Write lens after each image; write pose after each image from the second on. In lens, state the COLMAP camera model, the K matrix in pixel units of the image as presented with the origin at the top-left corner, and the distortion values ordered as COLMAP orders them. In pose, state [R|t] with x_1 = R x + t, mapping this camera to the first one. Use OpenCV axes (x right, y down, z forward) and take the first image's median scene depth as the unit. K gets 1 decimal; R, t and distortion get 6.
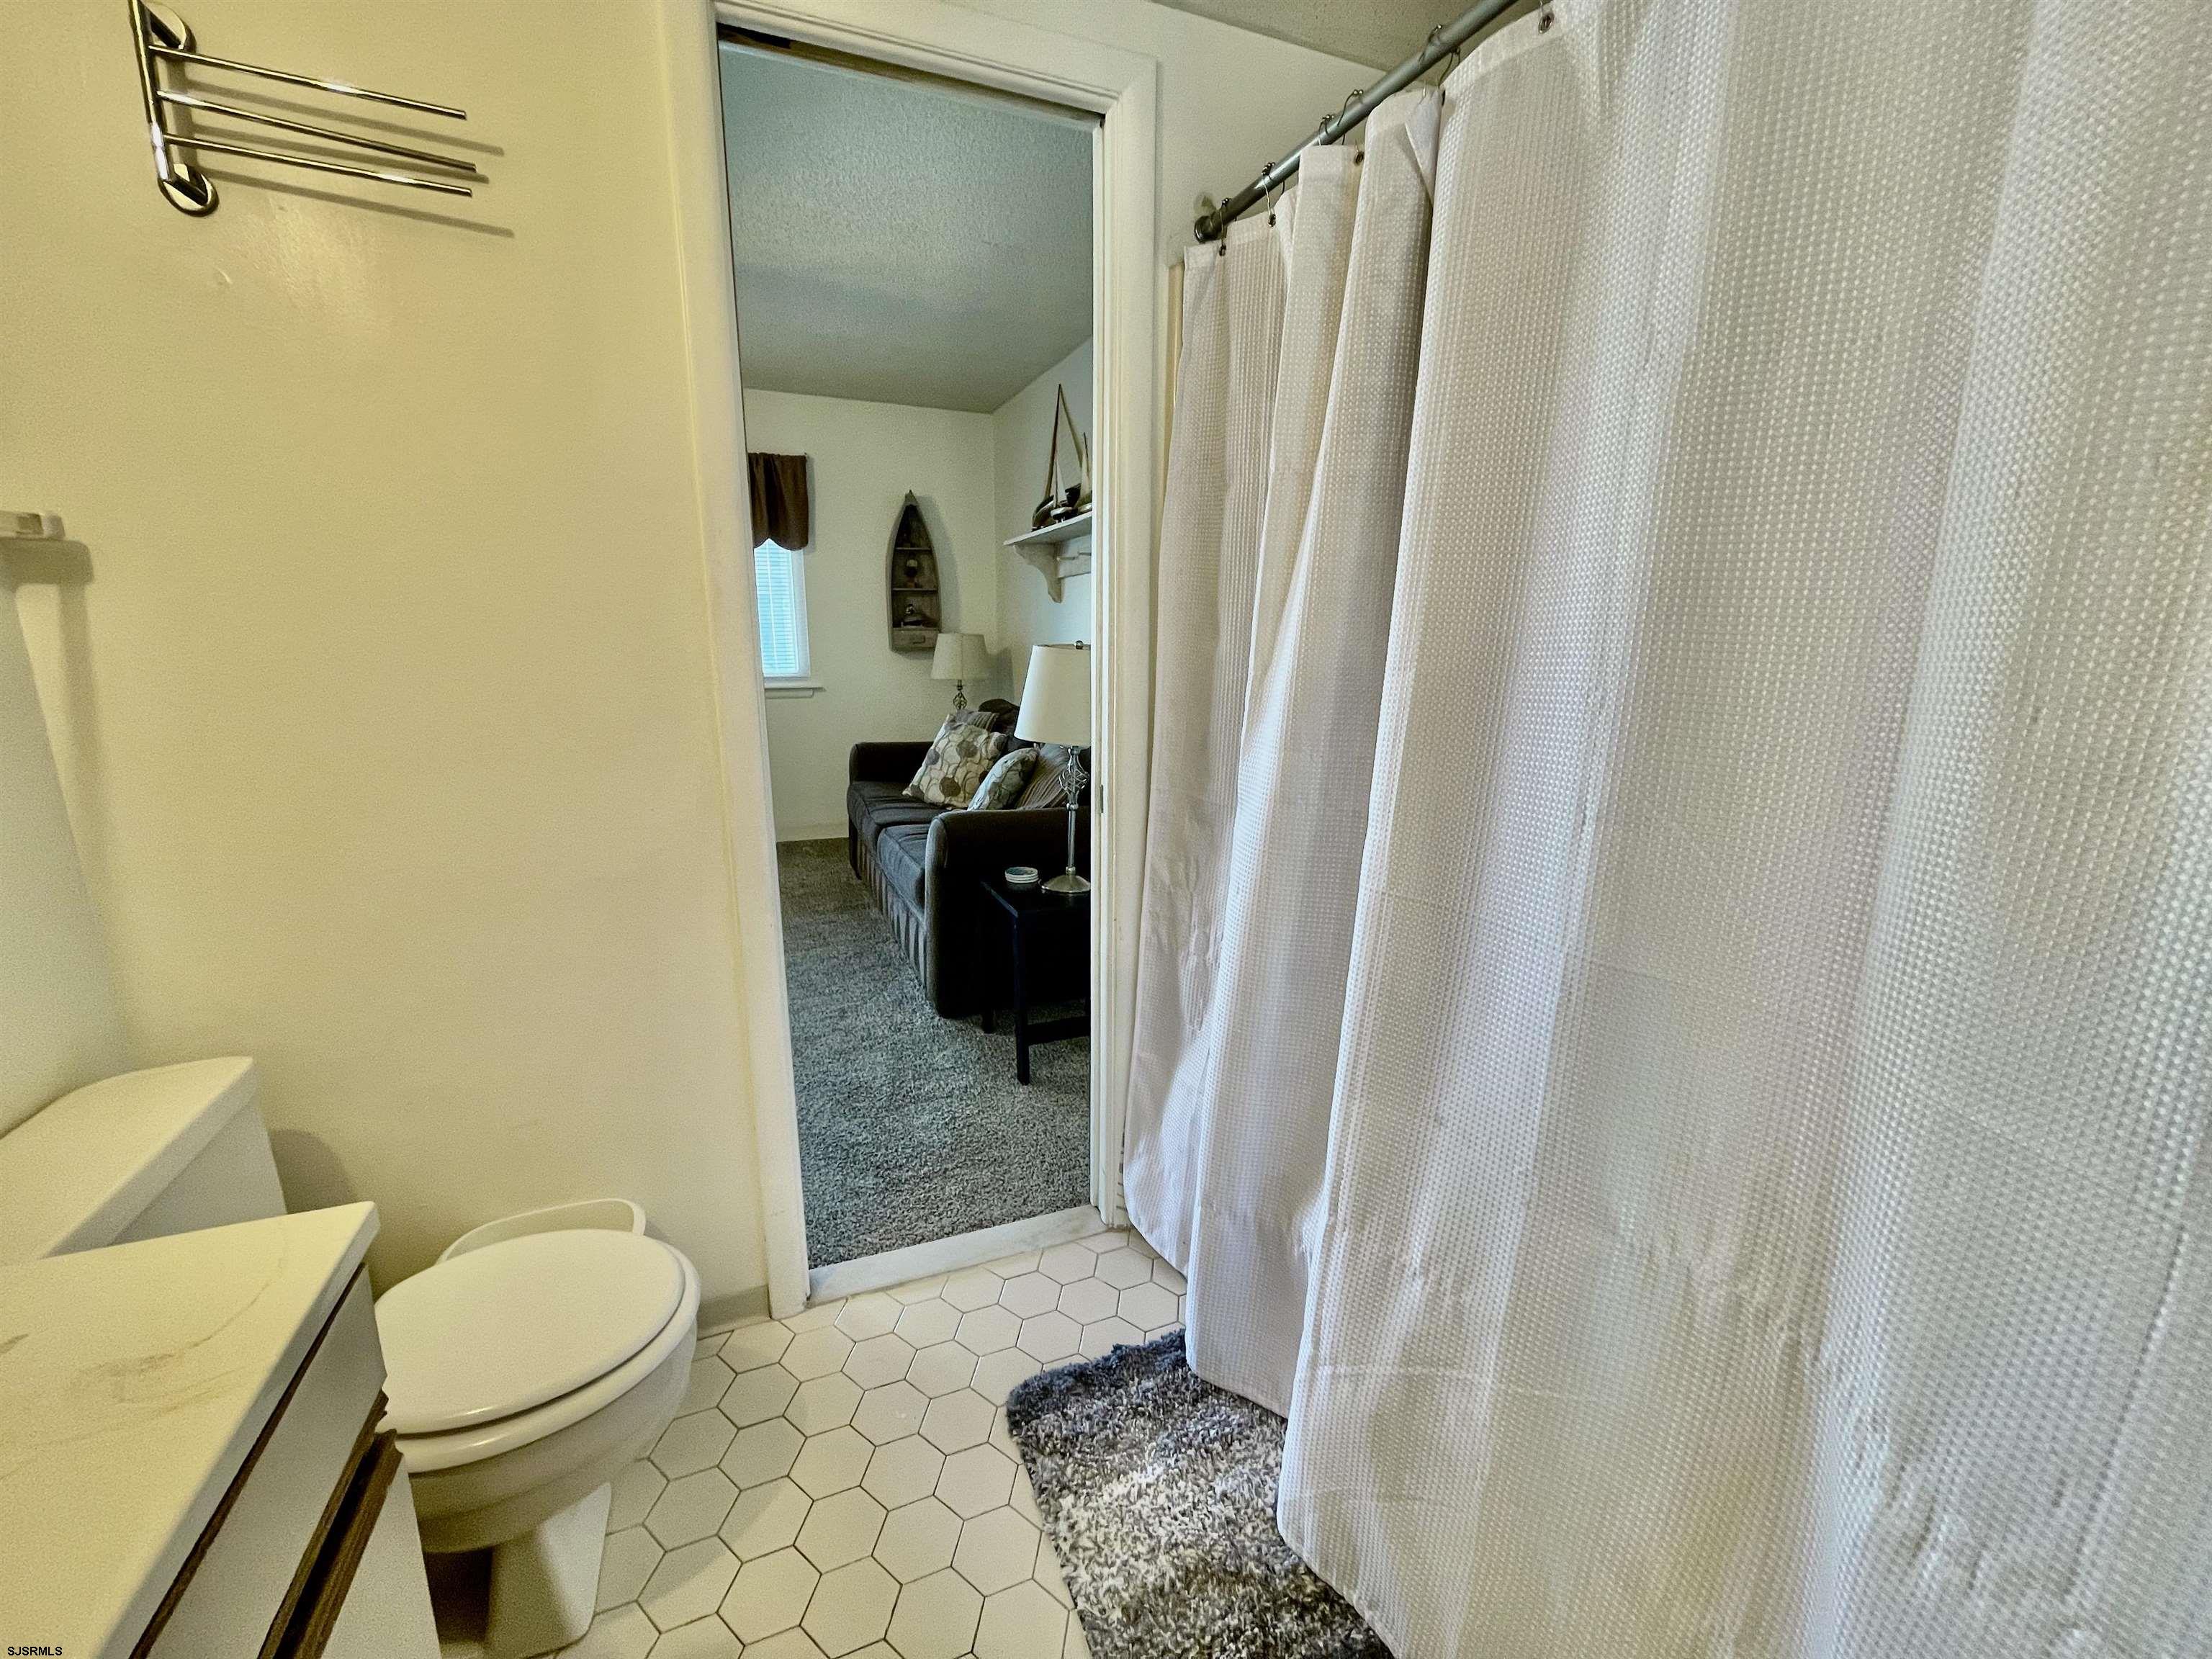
lens RADIAL K [[909.5, 0, 1101.3], [0, 909.5, 824.4], [0, 0, 1]] dist [0.005867, -0.001129]
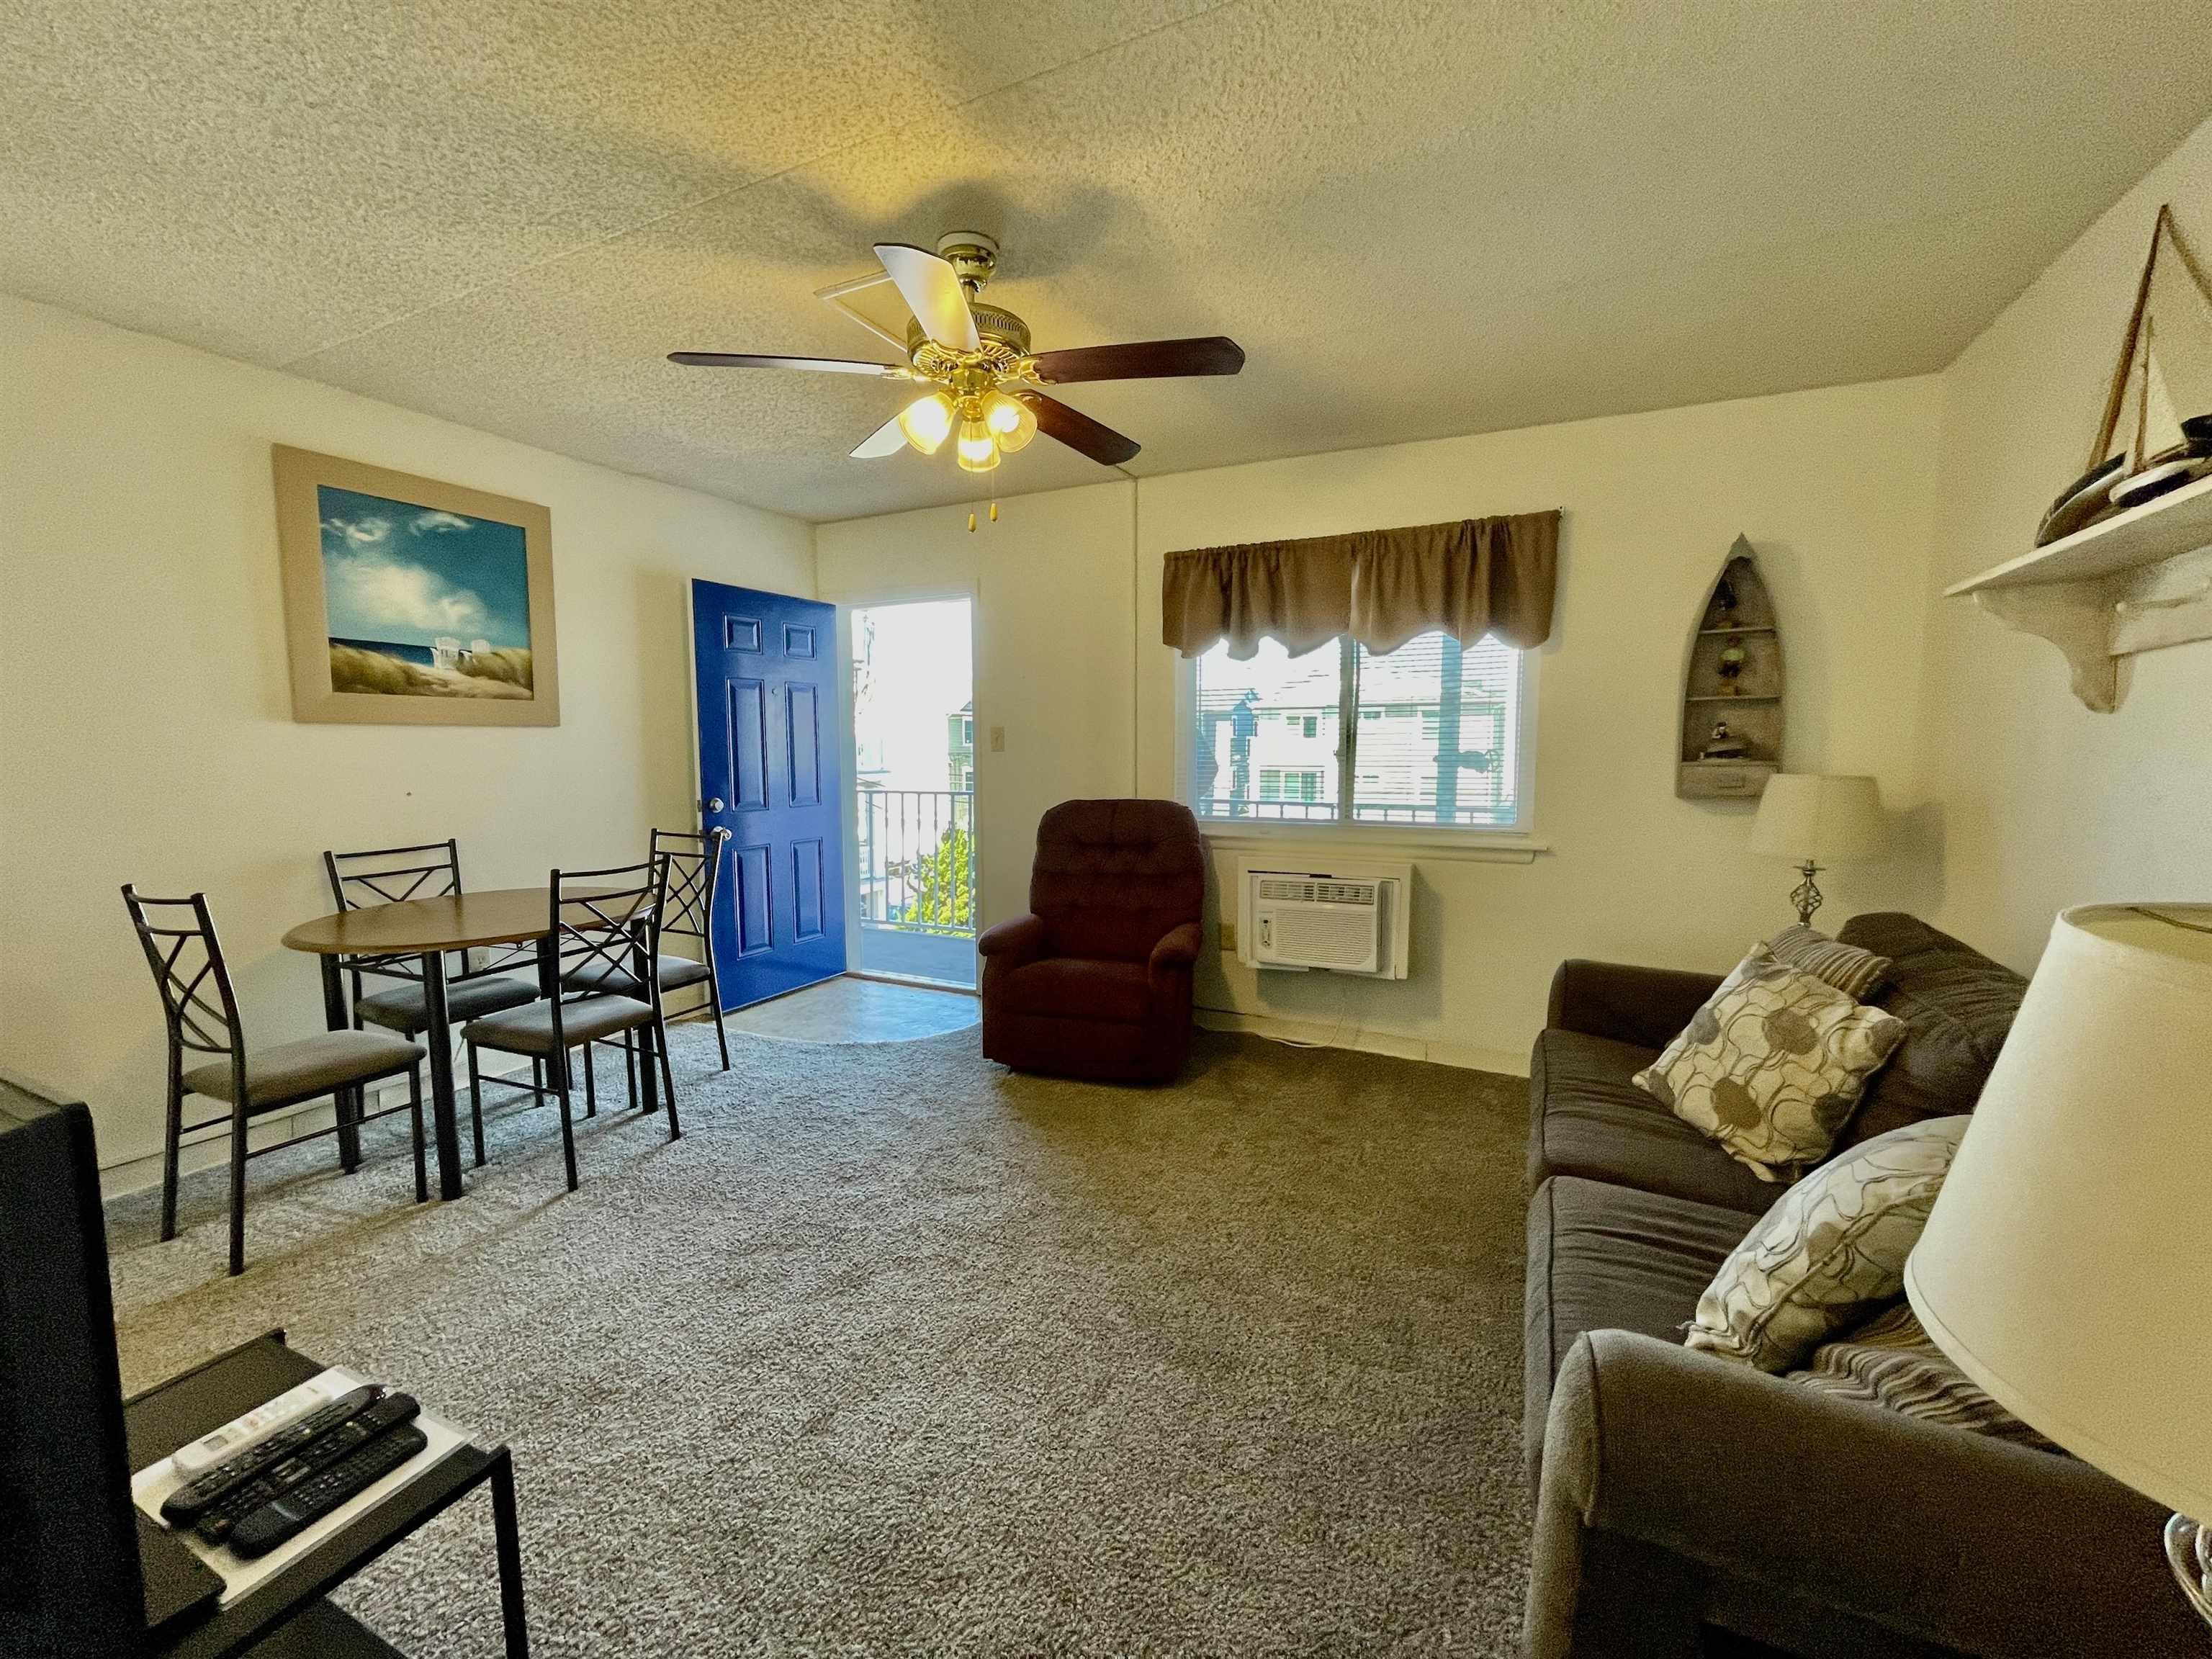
lens RADIAL K [[909.5, 0, 1105.9], [0, 909.5, 820.5], [0, 0, 1]] dist [0.005867, -0.001129]
pose [[0.662174, 0.058616, -0.747054, -0.031539], [-0.155662, 0.985949, -0.060616, -0.088156], [0.733004, 0.156426, 0.661994, 0.352820]]
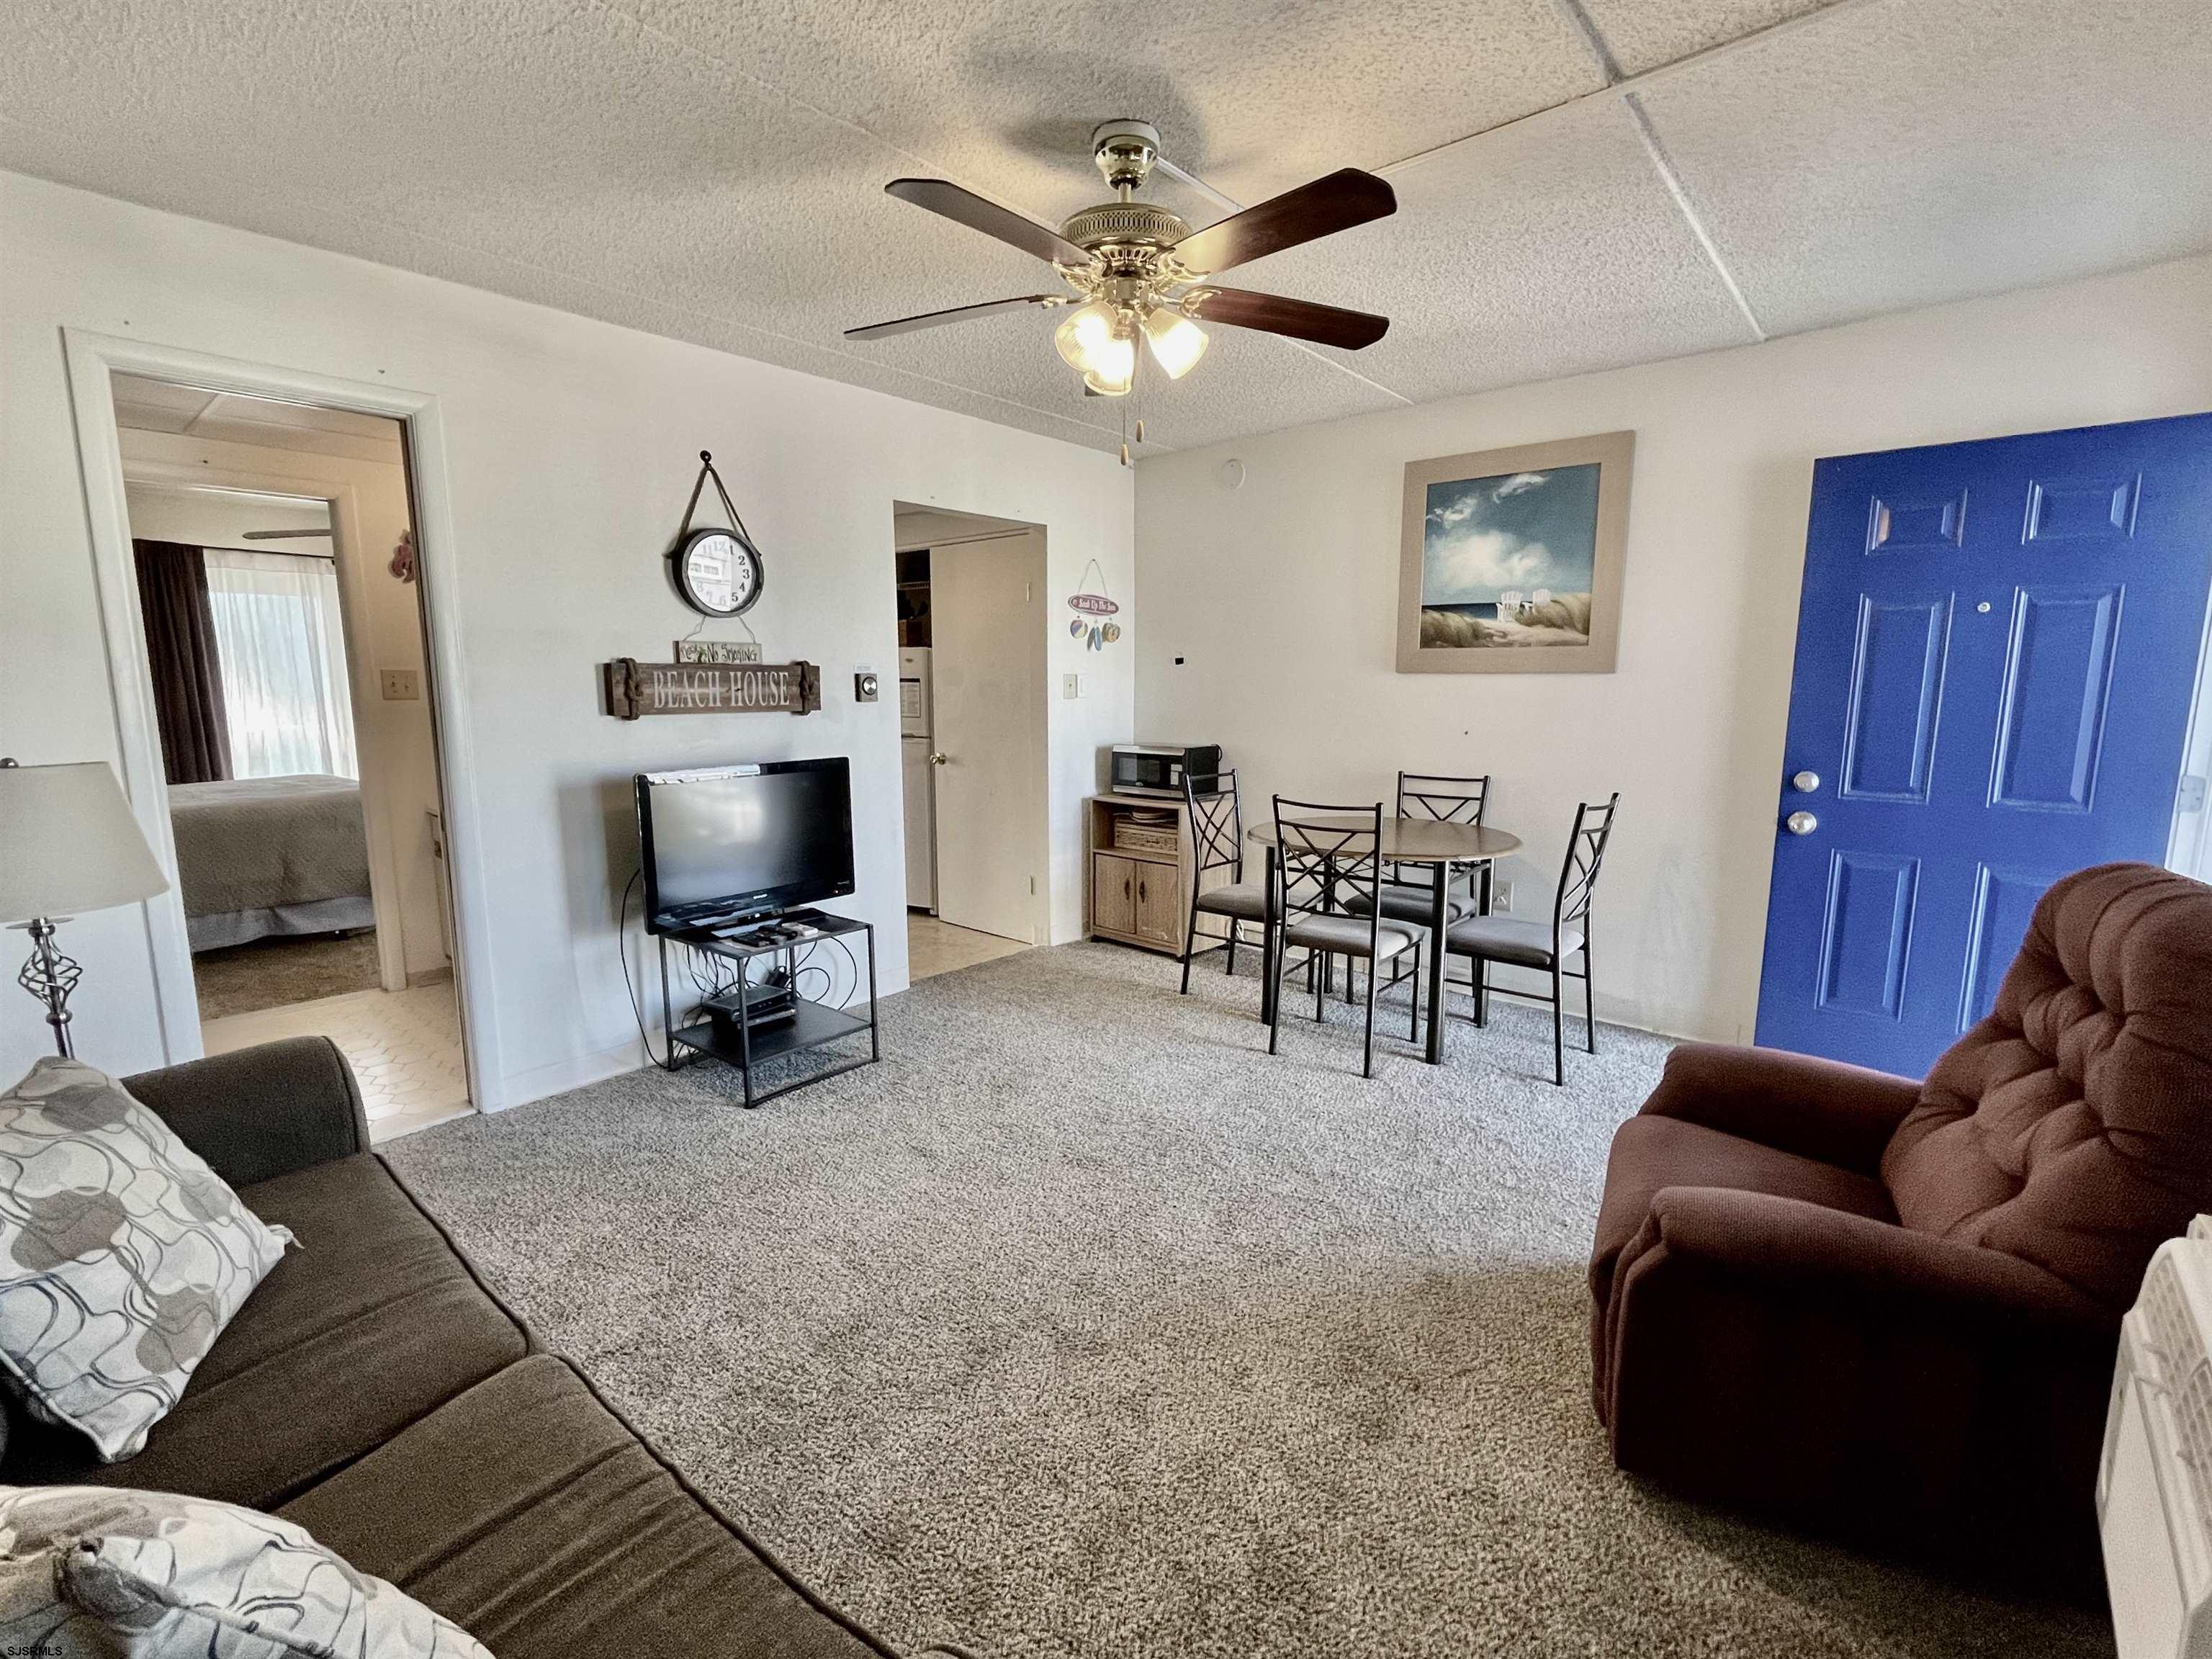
lens RADIAL K [[988.8, 0, 1104.7], [0, 988.8, 824.2], [0, 0, 1]] dist [0.002783, 0.000420]
pose [[-0.893516, 0.062114, -0.444714, -0.305484], [-0.100606, 0.937516, 0.333080, -0.329818], [0.437616, 0.342353, -0.831437, 1.365298]]
